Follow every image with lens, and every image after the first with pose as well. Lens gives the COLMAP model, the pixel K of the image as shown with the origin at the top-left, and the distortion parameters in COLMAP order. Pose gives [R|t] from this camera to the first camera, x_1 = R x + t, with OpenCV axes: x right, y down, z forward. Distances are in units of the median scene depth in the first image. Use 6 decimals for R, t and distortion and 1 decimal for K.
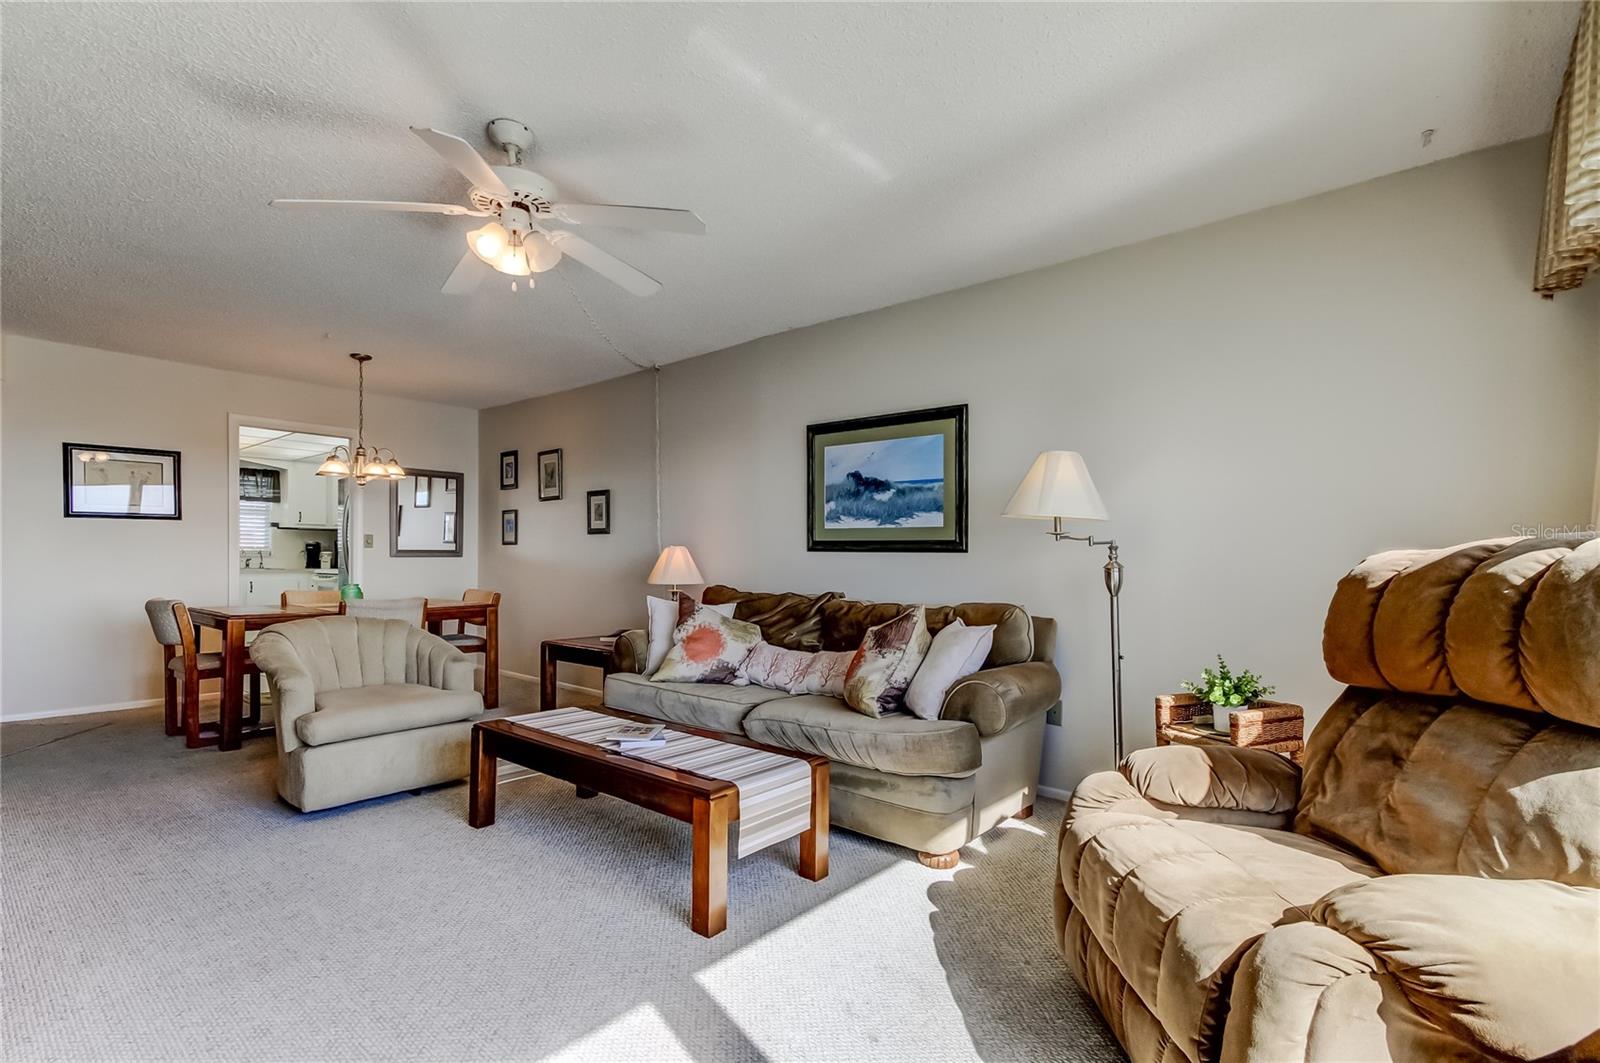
lens RADIAL K [[749.4, 0, 829.8], [0, 749.4, 561.5], [0, 0, 1]] dist [-0.002030, -0.000856]
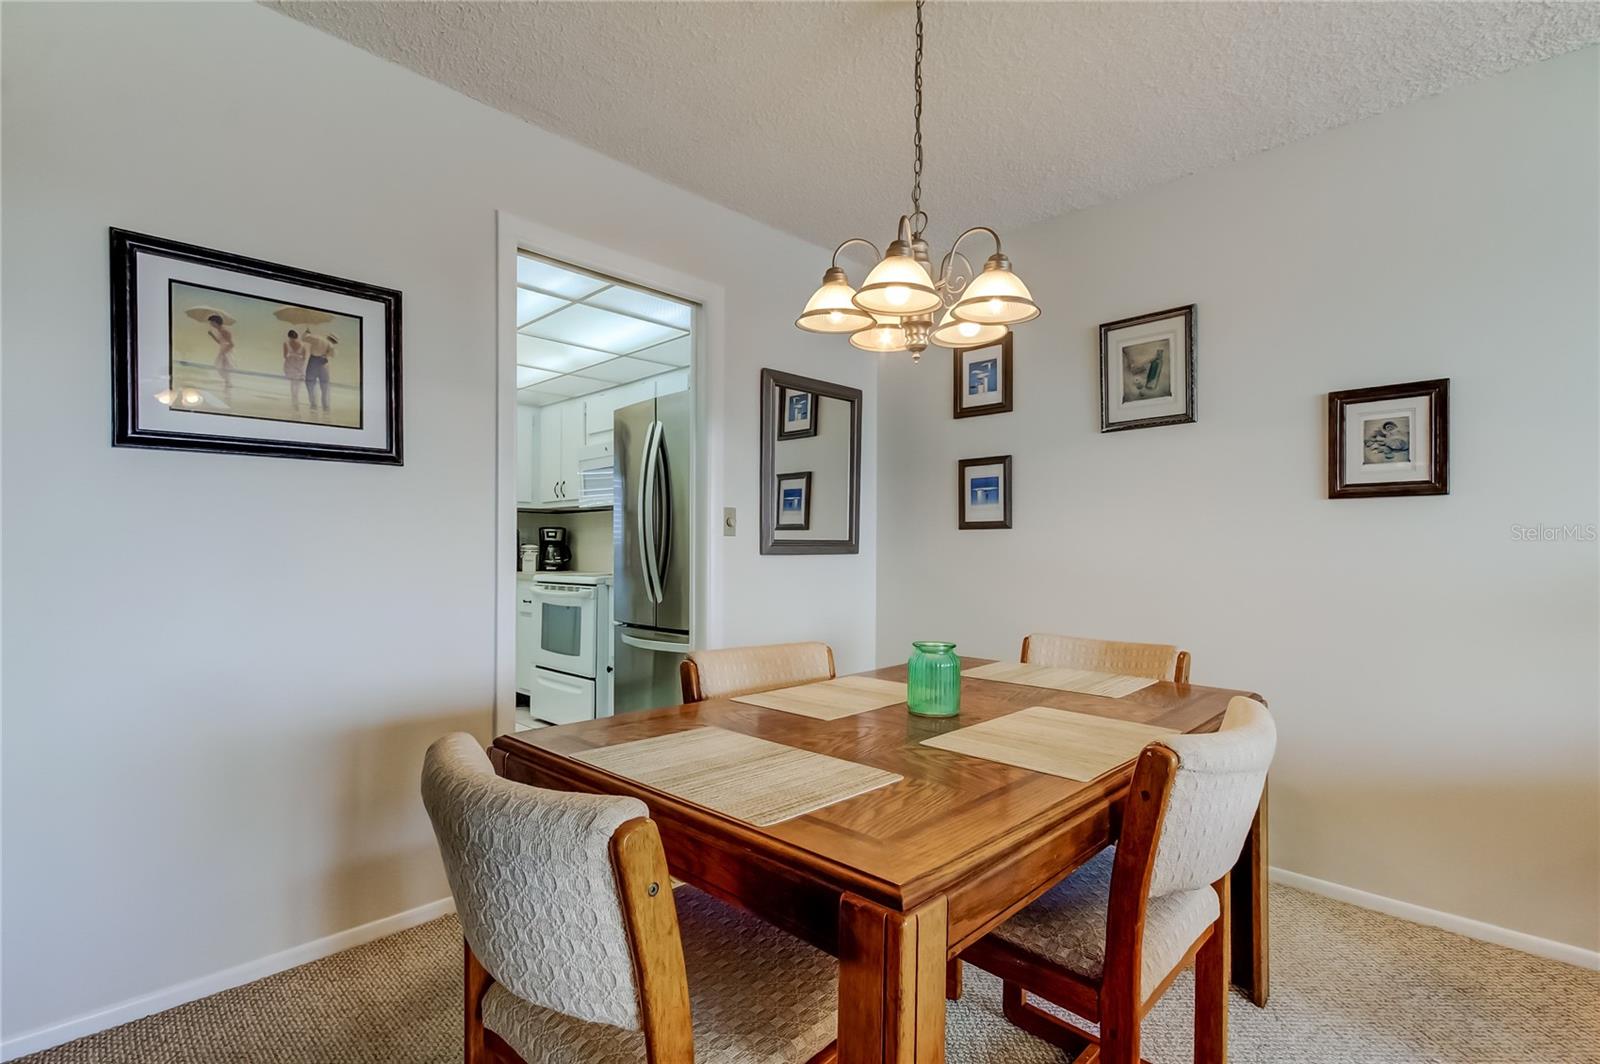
lens RADIAL K [[741.1, 0, 804.3], [0, 741.1, 552.0], [0, 0, 1]] dist [0.015543, -0.010427]
pose [[0.996747, -0.004215, -0.080484, -0.590488], [0.004321, 0.999990, 0.001146, -0.009587], [0.080478, -0.001490, 0.996755, 0.591992]]
